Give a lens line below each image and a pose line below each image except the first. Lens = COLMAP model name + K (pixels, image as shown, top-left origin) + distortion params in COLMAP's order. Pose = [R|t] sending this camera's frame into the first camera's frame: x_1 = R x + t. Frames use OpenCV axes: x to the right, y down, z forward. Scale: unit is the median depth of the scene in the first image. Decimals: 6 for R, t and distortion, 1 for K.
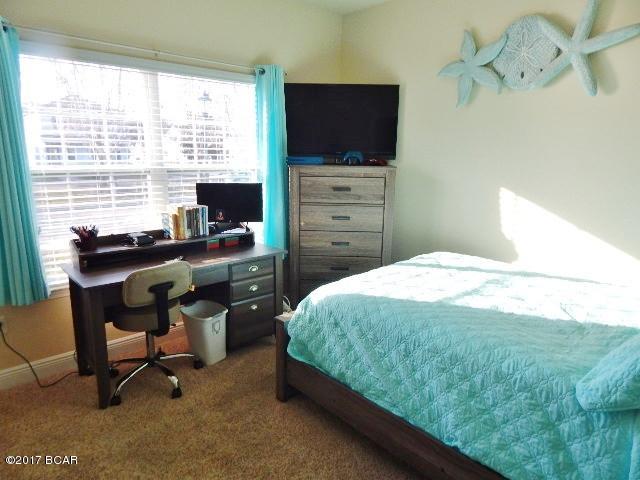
lens RADIAL K [[415.5, 0, 320.0], [0, 415.5, 240.0], [0, 0, 1]] dist [-0.002378, -0.009002]
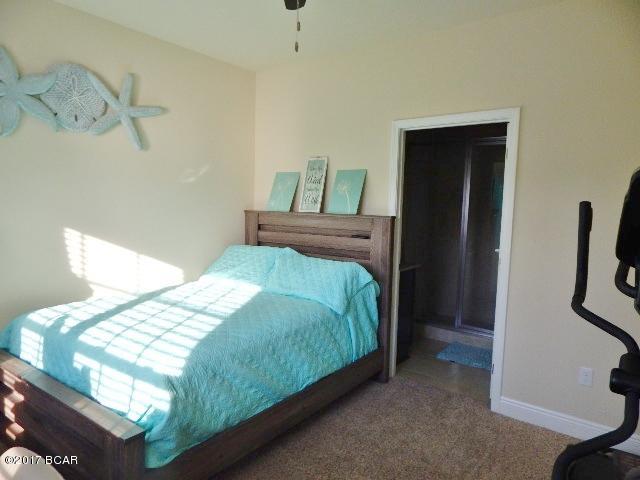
lens RADIAL K [[415.5, 0, 320.0], [0, 415.5, 240.0], [0, 0, 1]] dist [-0.002378, -0.009002]
pose [[-0.188875, -0.098773, 0.977021, -0.753342], [0.174728, 0.975672, 0.132414, -0.150131], [-0.966331, 0.195722, -0.167022, 0.728954]]
